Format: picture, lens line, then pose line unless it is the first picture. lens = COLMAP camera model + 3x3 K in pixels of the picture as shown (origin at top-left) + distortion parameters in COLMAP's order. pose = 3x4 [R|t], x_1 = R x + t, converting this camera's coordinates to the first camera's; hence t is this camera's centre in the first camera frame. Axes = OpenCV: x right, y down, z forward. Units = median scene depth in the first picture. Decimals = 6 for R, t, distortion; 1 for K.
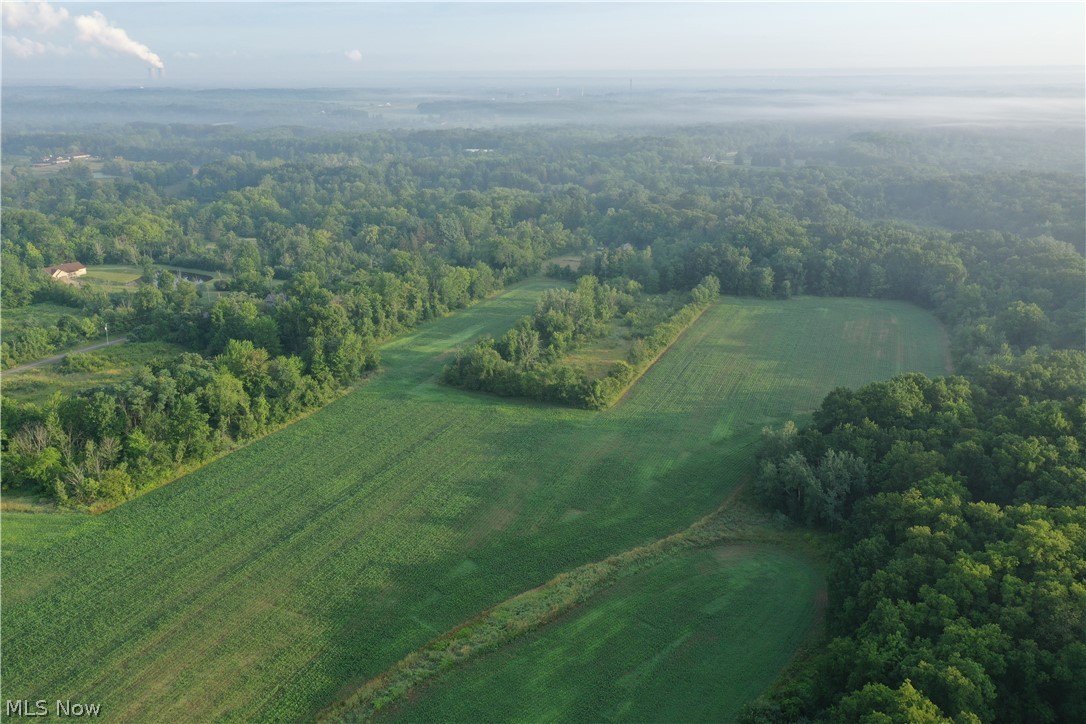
lens RADIAL K [[863.2, 0, 544.1], [0, 863.2, 362.8], [0, 0, 1]] dist [0.012584, 0.005238]
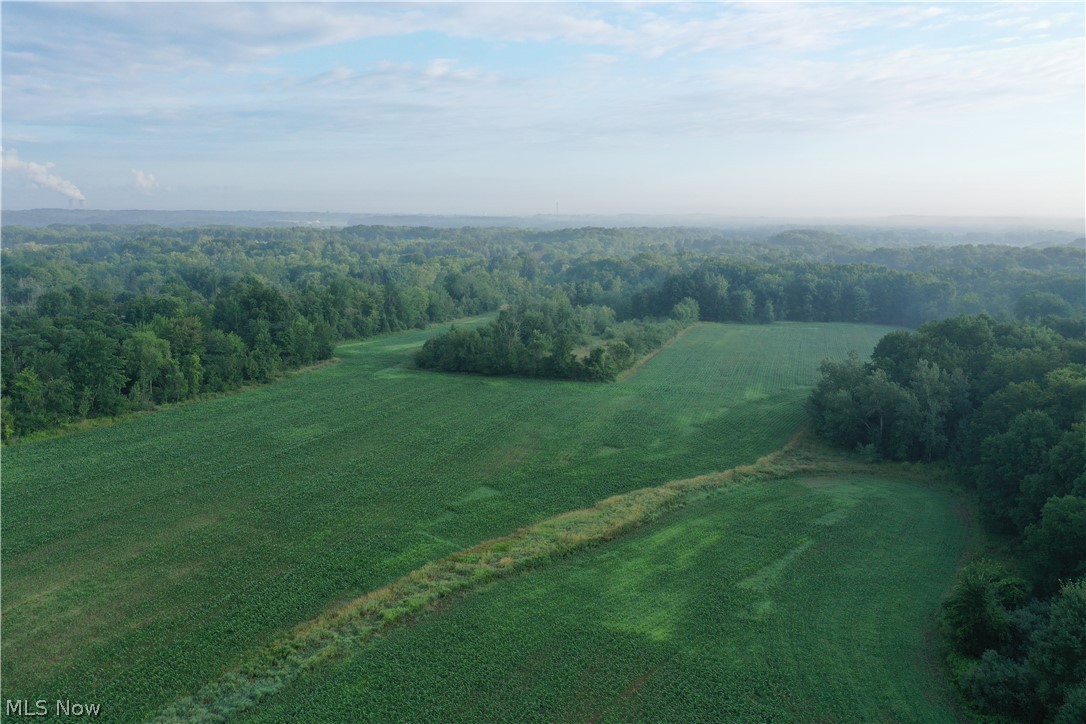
lens RADIAL K [[863.2, 0, 544.1], [0, 863.2, 365.7], [0, 0, 1]] dist [0.012584, 0.005238]
pose [[0.996301, -0.010675, 0.085267, -0.080675], [0.022842, 0.989456, -0.143023, 0.189686], [-0.082841, 0.144442, 0.986039, 0.204793]]
